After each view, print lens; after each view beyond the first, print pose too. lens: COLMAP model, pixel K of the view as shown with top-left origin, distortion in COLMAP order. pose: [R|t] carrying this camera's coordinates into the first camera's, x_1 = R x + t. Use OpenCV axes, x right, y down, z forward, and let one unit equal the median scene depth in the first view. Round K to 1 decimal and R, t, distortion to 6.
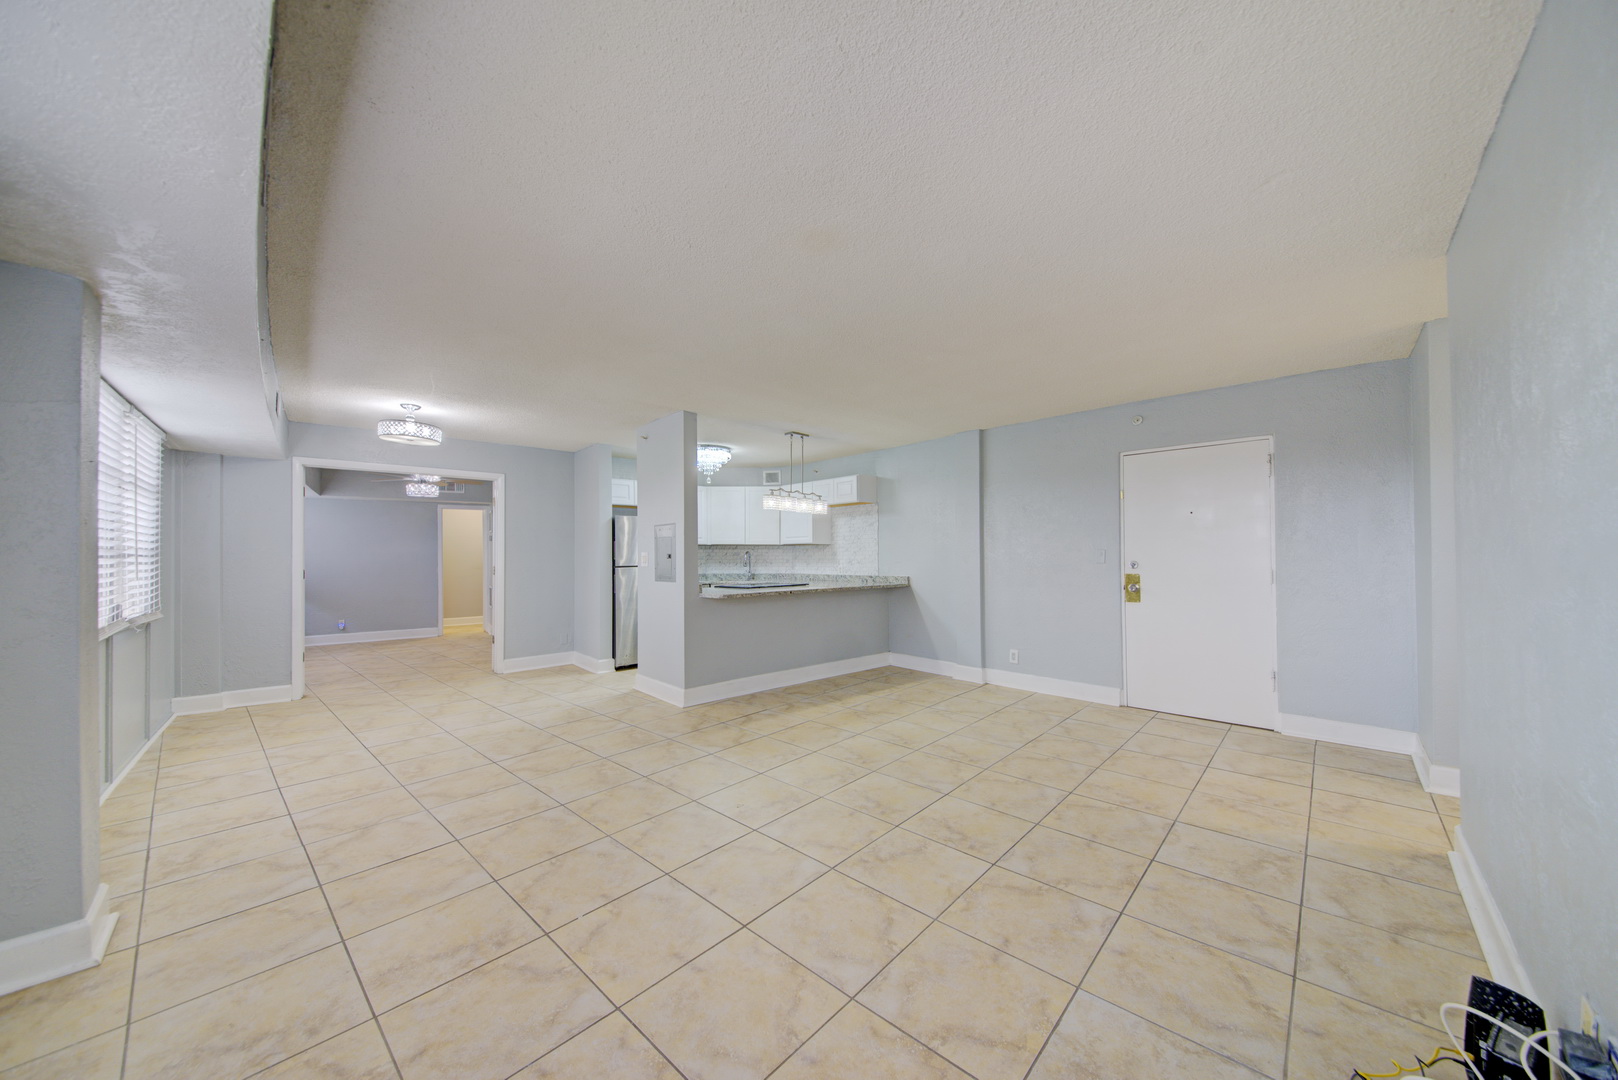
lens RADIAL K [[564.0, 0, 816.9], [0, 564.0, 548.5], [0, 0, 1]] dist [0.044646, -0.024380]
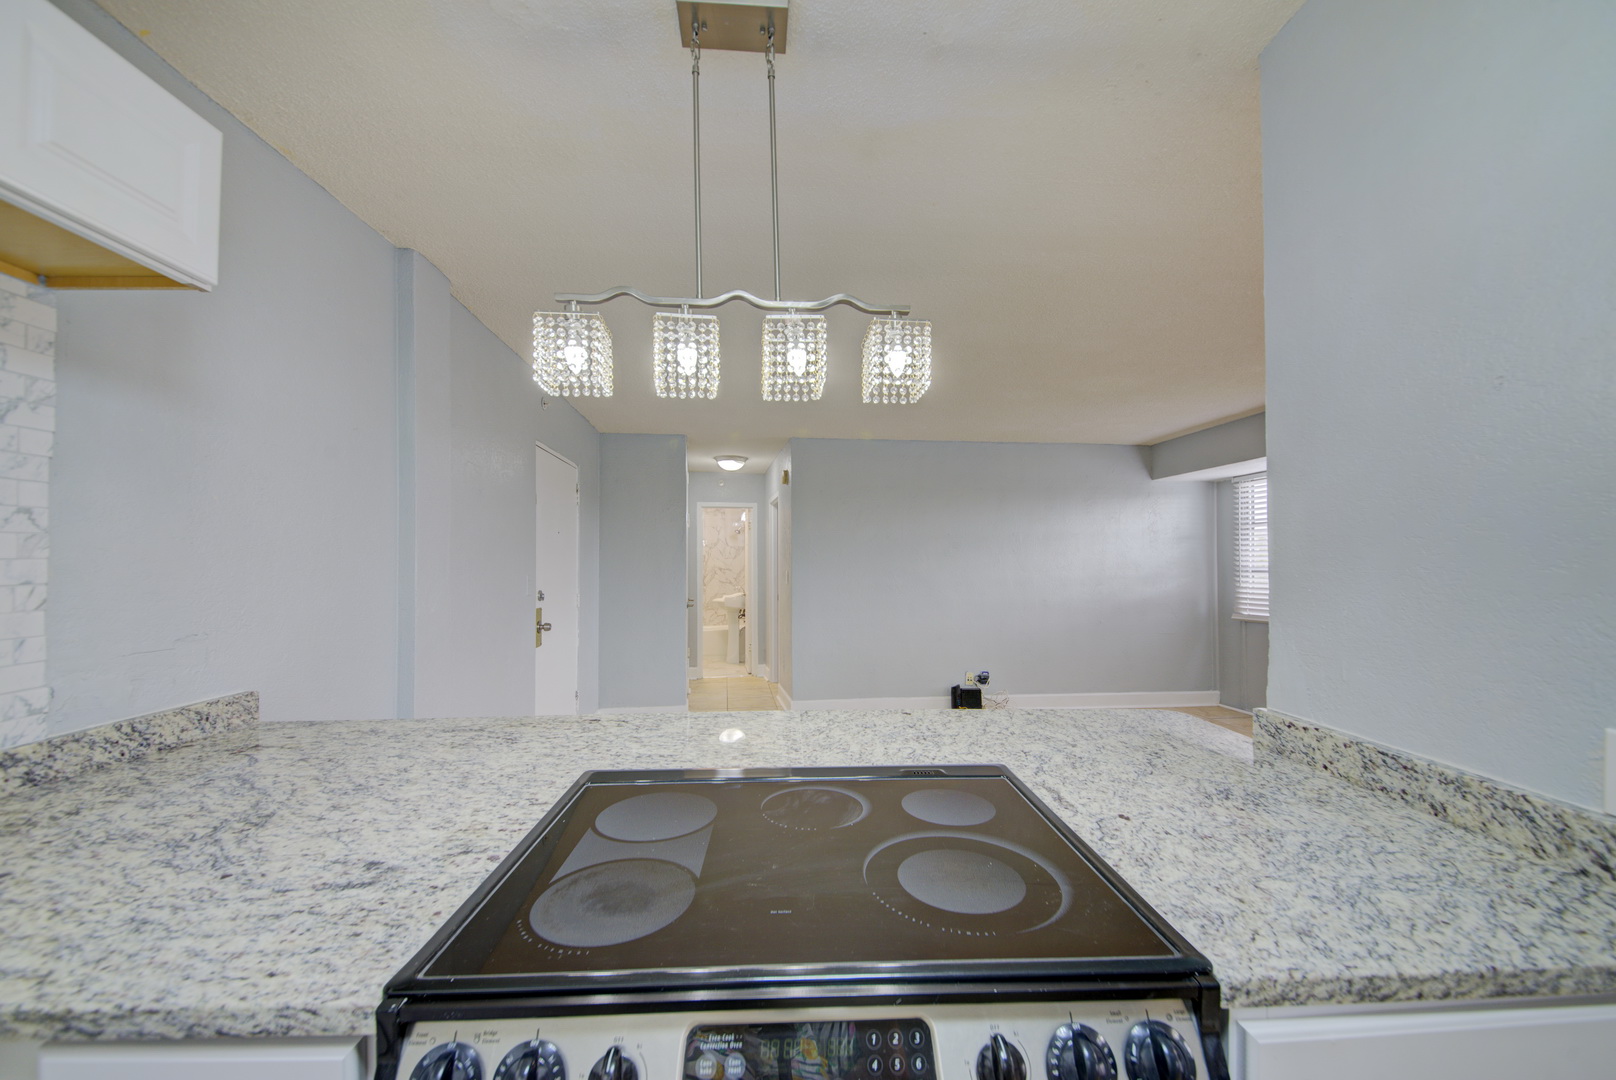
lens RADIAL K [[636.6, 0, 811.3], [0, 636.6, 562.7], [0, 0, 1]] dist [0.014366, -0.008327]
pose [[-0.761279, 0.011445, 0.648324, -0.274333], [0.000508, 0.999854, -0.017053, 0.000918], [-0.648425, -0.012653, -0.761174, 1.543023]]
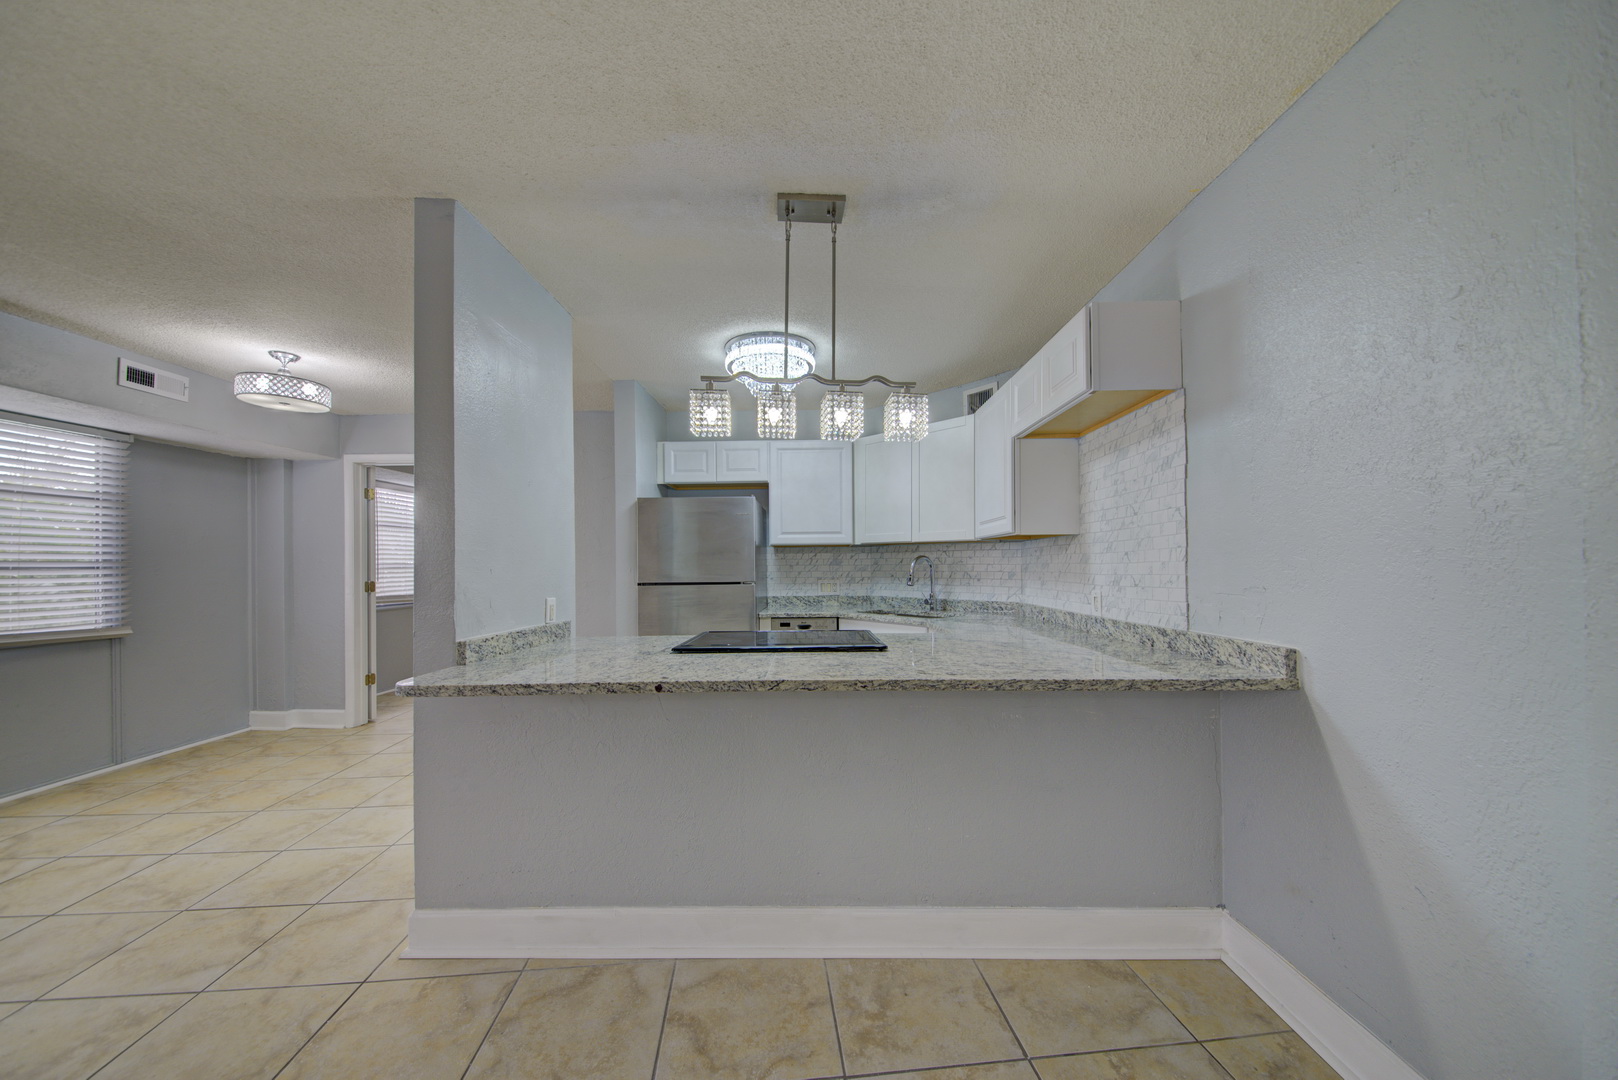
lens RADIAL K [[570.9, 0, 807.1], [0, 570.9, 558.6], [0, 0, 1]] dist [0.016420, -0.011914]
pose [[0.731078, -0.008612, -0.682239, 0.262279], [0.012708, 0.999919, 0.000996, 0.010664], [0.682175, -0.009399, 0.731129, 0.992572]]
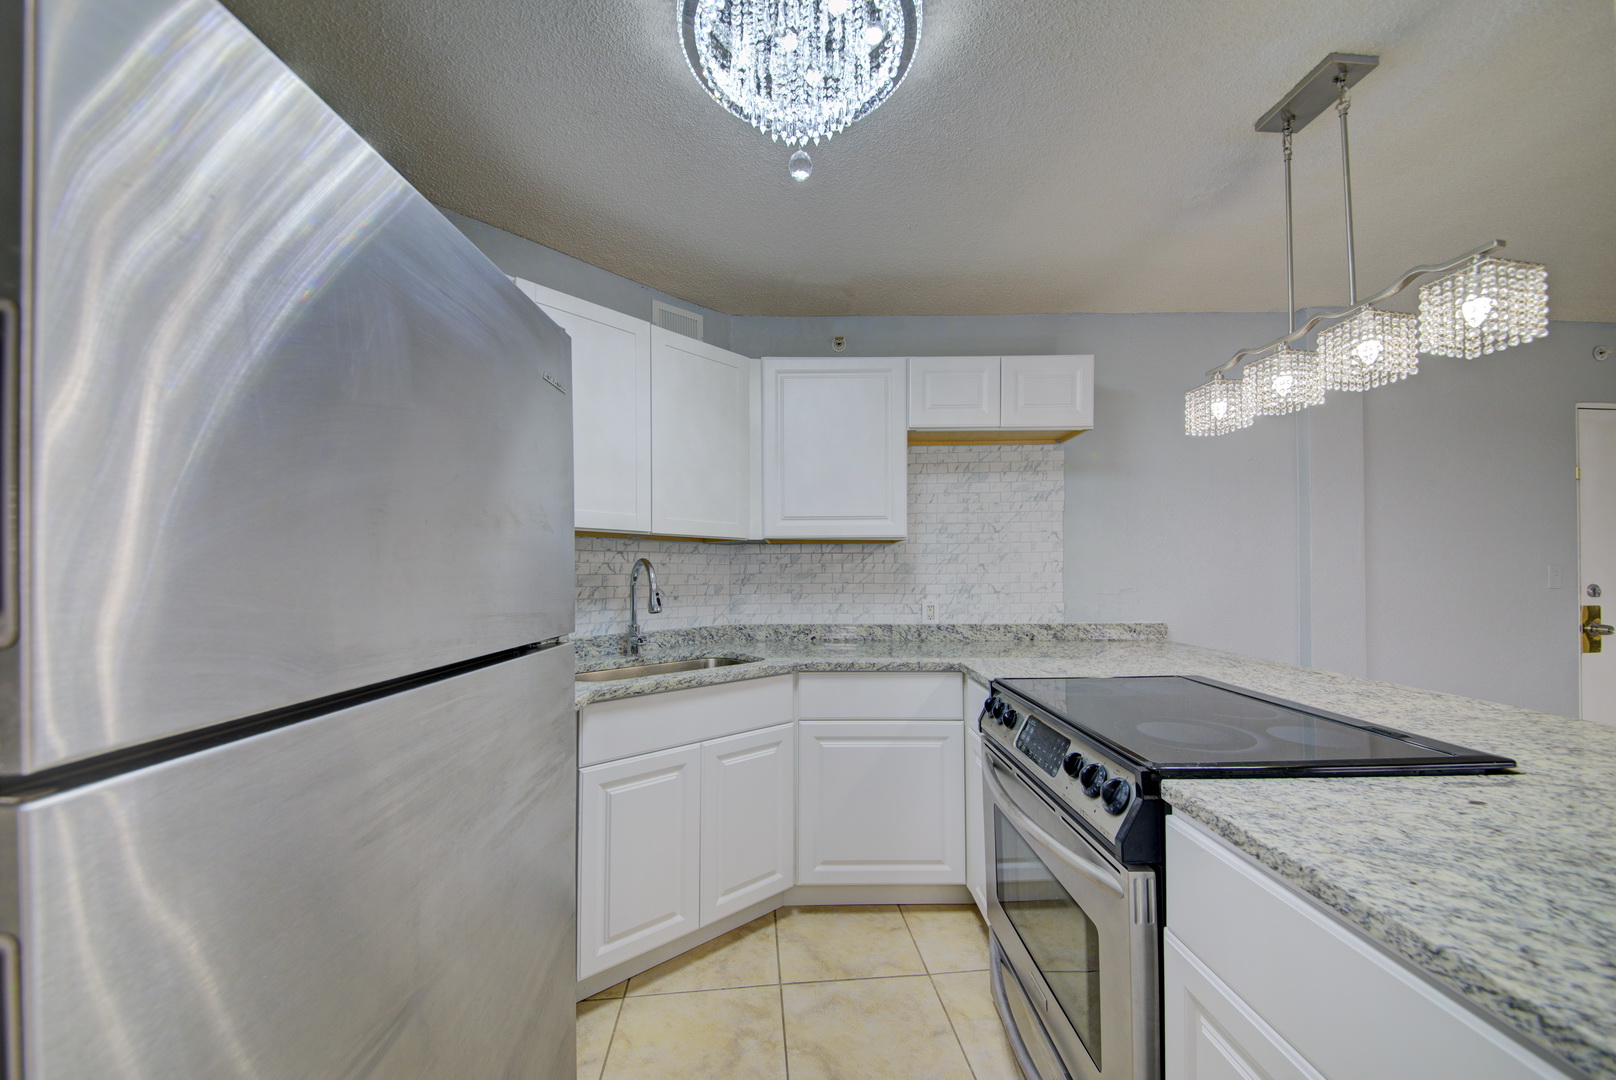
lens RADIAL K [[578.7, 0, 805.9], [0, 578.7, 566.0], [0, 0, 1]] dist [0.031078, -0.015055]
pose [[0.677993, 0.009707, 0.735004, -0.502702], [-0.010466, 0.999939, -0.003551, 0.015708], [-0.734993, -0.005285, 0.678054, 1.317938]]
